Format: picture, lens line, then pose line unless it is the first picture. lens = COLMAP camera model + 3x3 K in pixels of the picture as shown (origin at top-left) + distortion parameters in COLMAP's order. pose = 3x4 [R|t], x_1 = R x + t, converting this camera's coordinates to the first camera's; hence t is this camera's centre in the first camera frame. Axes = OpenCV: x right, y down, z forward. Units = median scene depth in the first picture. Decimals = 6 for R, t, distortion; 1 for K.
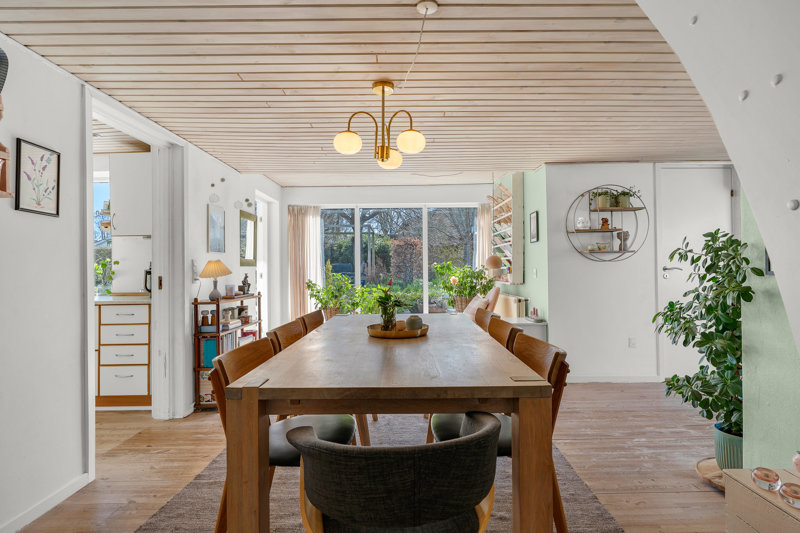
lens RADIAL K [[417.8, 0, 392.4], [0, 417.8, 264.8], [0, 0, 1]] dist [-0.002429, 0.003323]
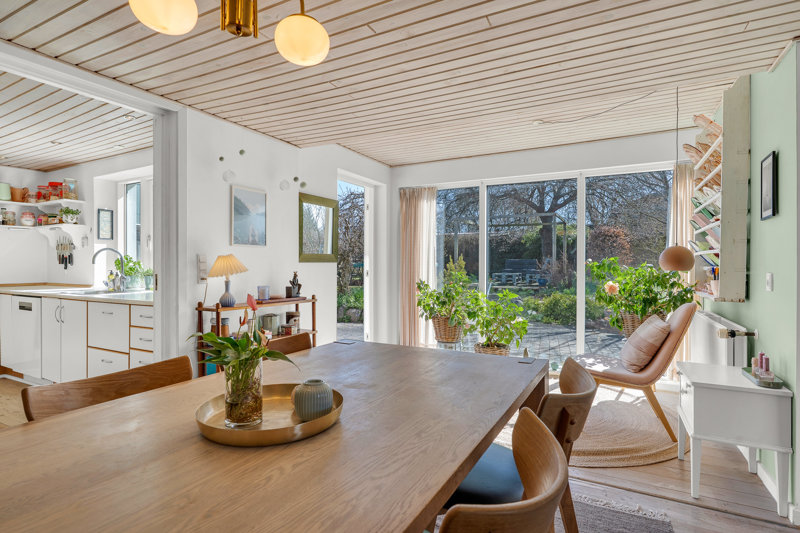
lens RADIAL K [[417.8, 0, 396.9], [0, 417.8, 266.0], [0, 0, 1]] dist [-0.002429, 0.003323]
pose [[0.887730, 0.012481, -0.460195, 0.162886], [-0.005557, 0.999850, 0.016396, -0.003402], [0.460330, -0.011998, 0.887667, 0.332331]]
